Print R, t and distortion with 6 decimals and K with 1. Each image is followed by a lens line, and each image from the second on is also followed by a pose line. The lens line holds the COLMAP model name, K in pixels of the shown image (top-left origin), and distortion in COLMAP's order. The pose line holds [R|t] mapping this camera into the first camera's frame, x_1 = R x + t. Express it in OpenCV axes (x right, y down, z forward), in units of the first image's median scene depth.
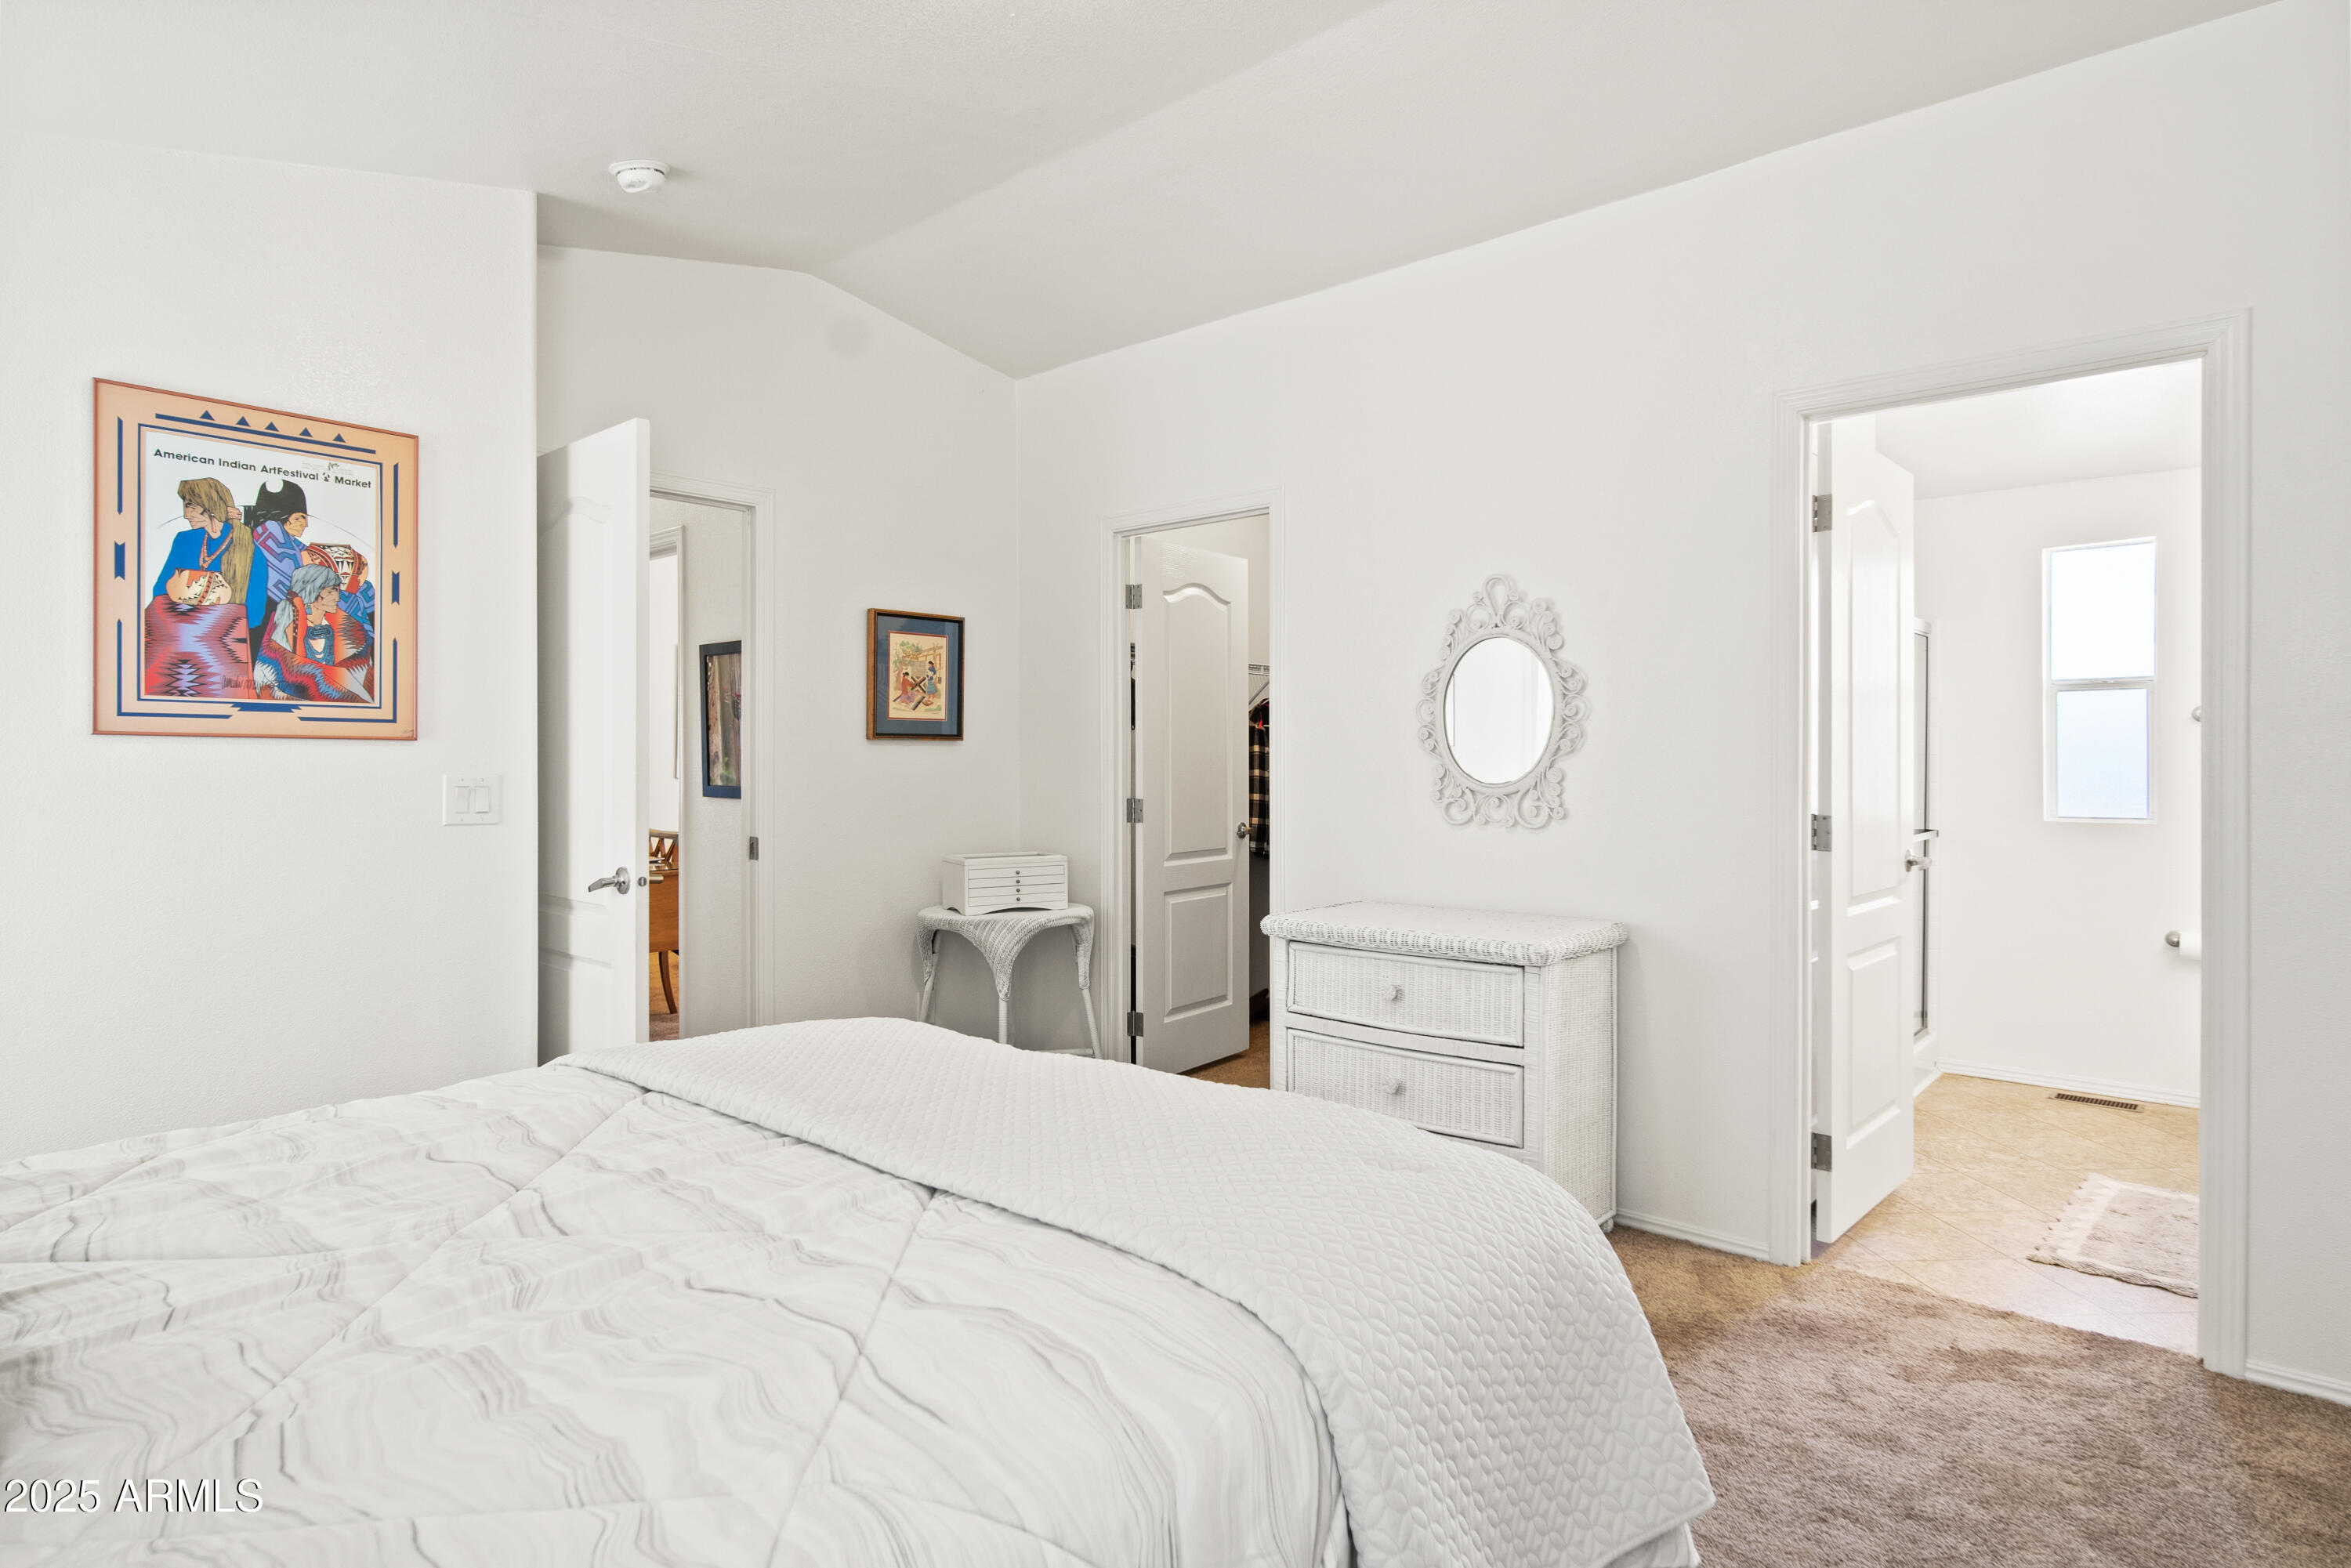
lens RADIAL K [[1288.9, 0, 1168.4], [0, 1288.9, 772.1], [0, 0, 1]] dist [0.002138, -0.001434]
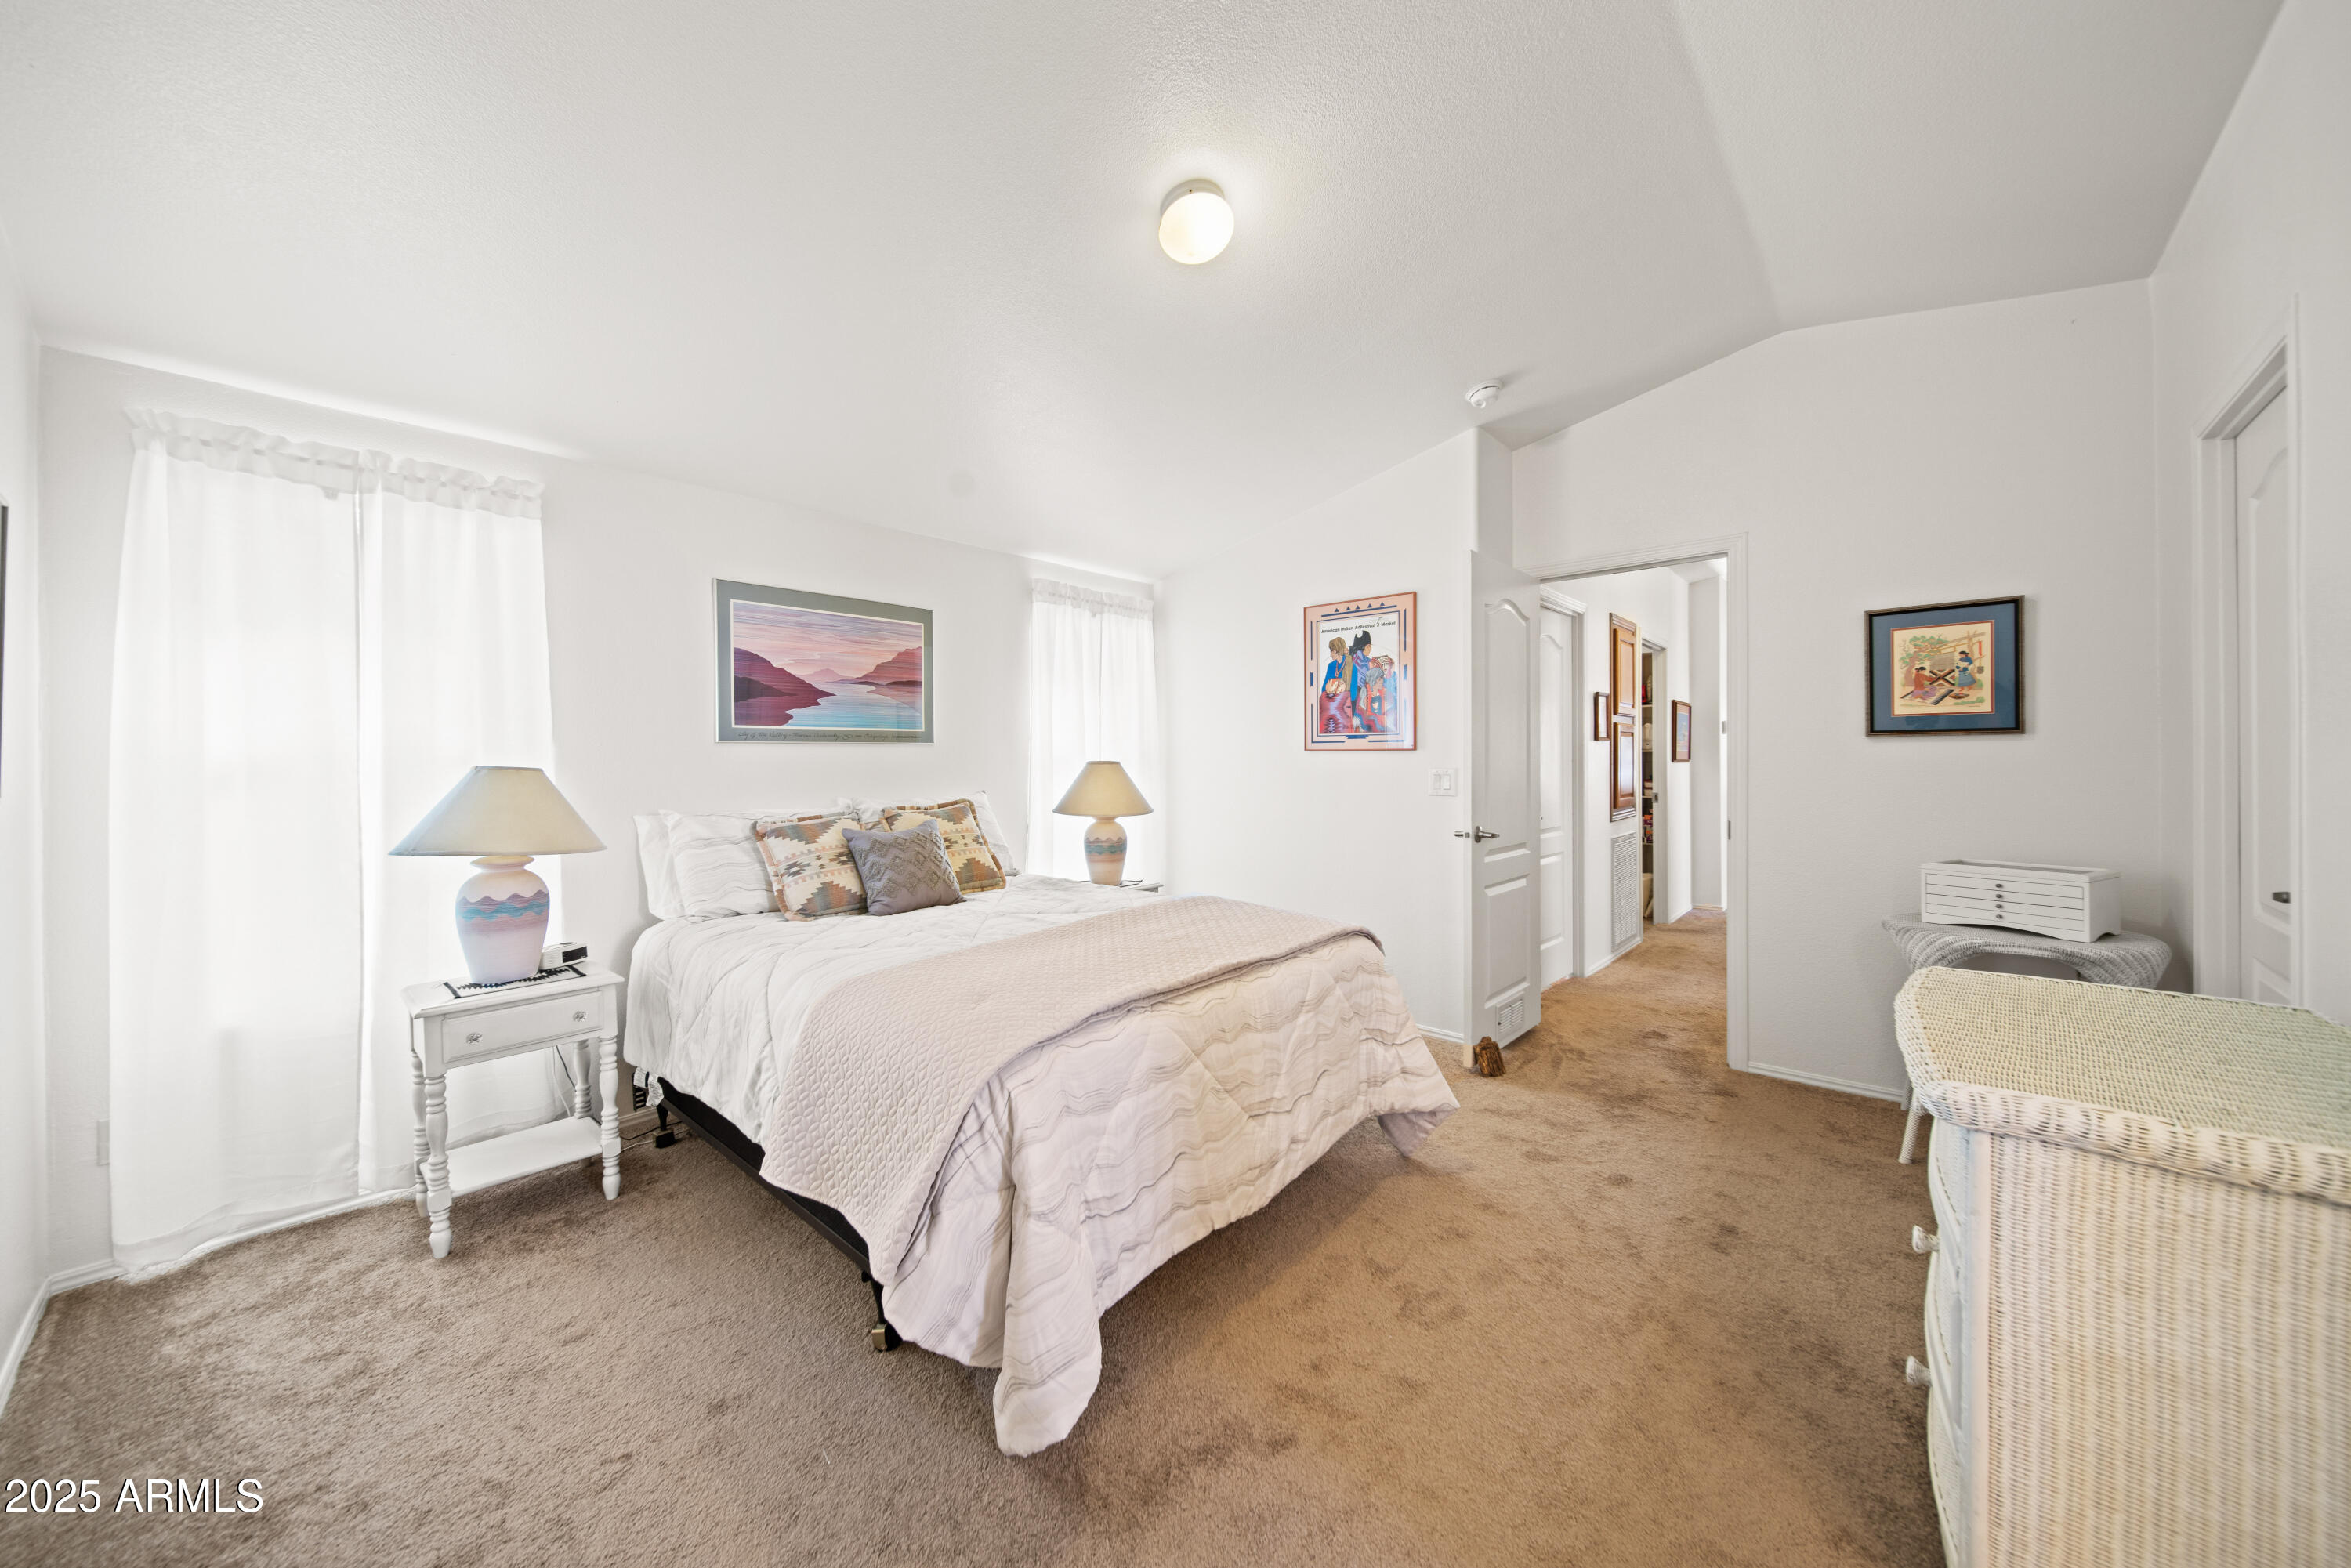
lens RADIAL K [[815.5, 0, 1179.7], [0, 815.5, 770.0], [0, 0, 1]] dist [0.000200, -0.001534]
pose [[-0.010610, 0.013586, -0.999851, 0.680020], [0.000686, 0.999908, 0.013579, -0.012517], [0.999943, -0.000542, -0.010618, 0.708137]]
